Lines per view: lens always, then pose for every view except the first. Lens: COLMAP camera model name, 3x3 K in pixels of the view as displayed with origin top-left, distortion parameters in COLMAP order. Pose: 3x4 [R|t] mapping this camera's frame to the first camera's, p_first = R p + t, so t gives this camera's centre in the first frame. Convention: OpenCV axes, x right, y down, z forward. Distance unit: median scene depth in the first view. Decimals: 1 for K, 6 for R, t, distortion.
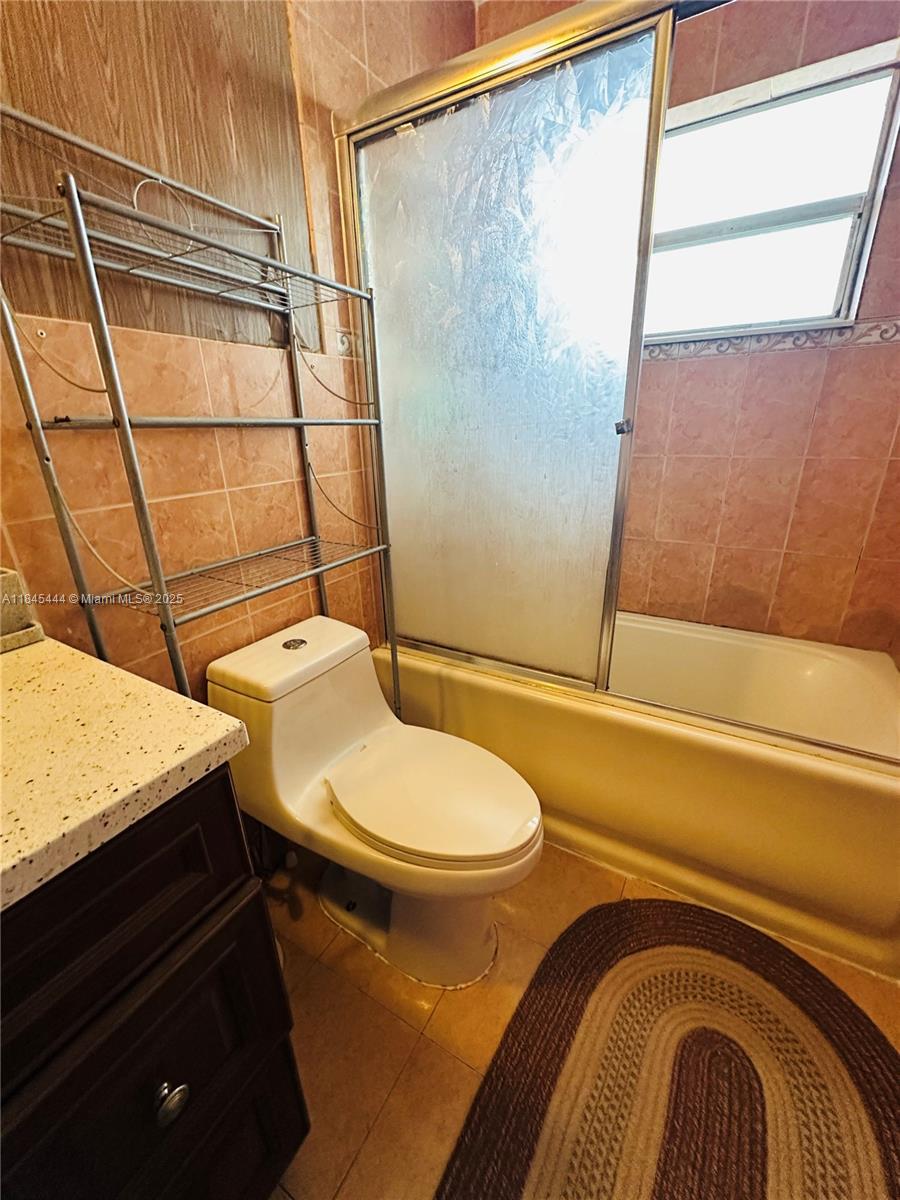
lens RADIAL K [[489.2, 0, 450.0], [0, 489.2, 600.0], [0, 0, 1]] dist [0.001208, 0.000190]
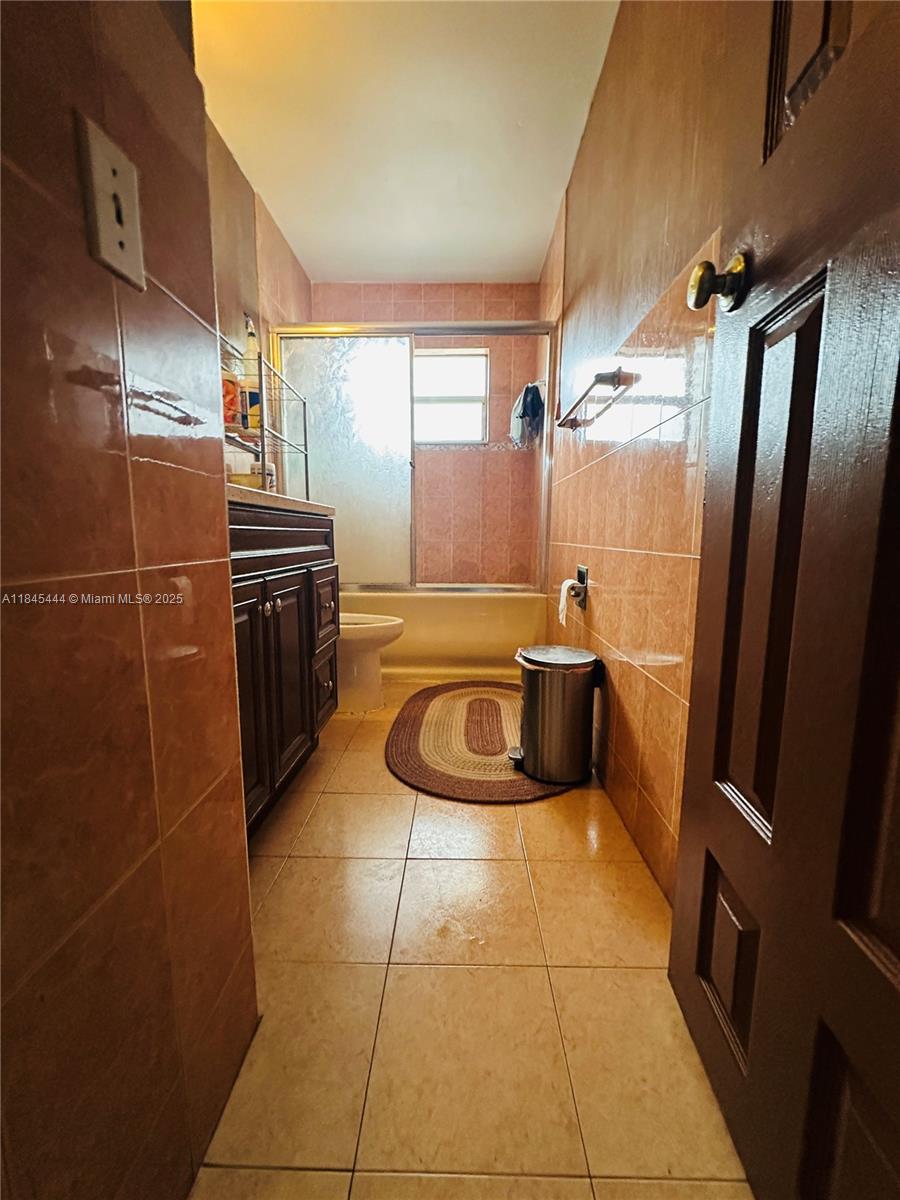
lens RADIAL K [[479.5, 0, 450.0], [0, 479.5, 600.0], [0, 0, 1]] dist [-0.001114, -0.000105]
pose [[0.879765, -0.037164, 0.473955, -0.495468], [0.142788, 0.971567, -0.188862, 0.608966], [-0.453460, 0.233829, 0.860057, -0.769770]]
